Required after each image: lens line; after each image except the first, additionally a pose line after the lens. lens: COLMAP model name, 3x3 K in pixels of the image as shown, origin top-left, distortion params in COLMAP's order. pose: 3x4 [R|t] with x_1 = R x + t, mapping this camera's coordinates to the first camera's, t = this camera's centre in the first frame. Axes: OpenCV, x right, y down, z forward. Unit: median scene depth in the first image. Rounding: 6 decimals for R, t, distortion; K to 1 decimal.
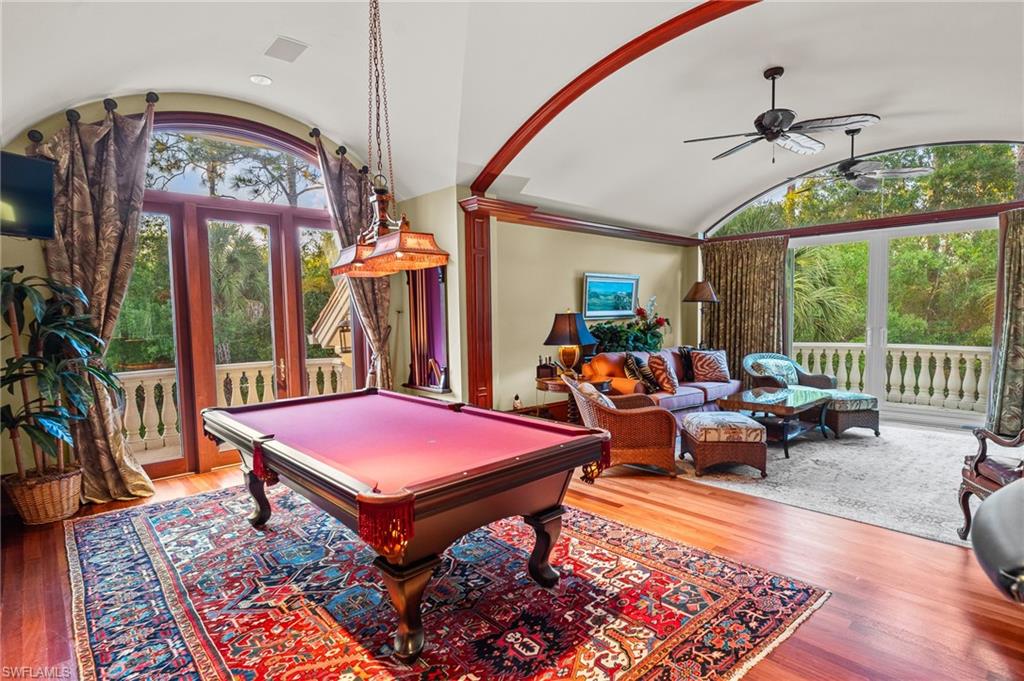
lens RADIAL K [[533.0, 0, 515.8], [0, 533.0, 344.4], [0, 0, 1]] dist [0.000543, 0.000143]
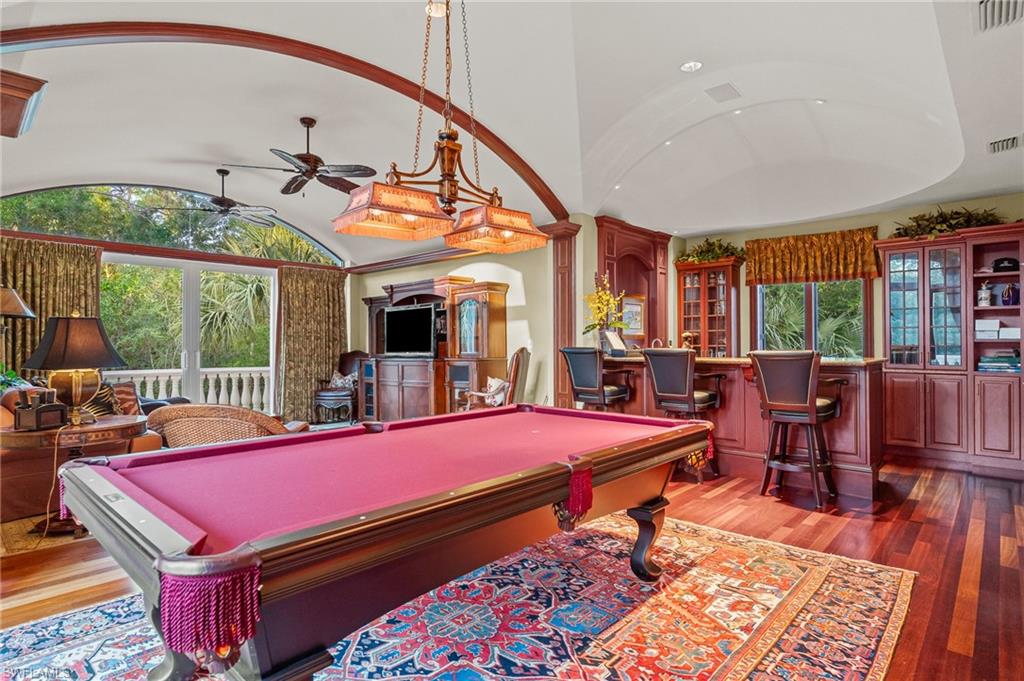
lens RADIAL K [[533.0, 0, 515.8], [0, 533.0, 344.4], [0, 0, 1]] dist [0.000543, 0.000143]
pose [[-0.085209, 0.016495, 0.996227, -1.019141], [0.067185, 0.997682, -0.010773, 0.024399], [-0.994095, 0.066014, -0.086120, 0.989398]]
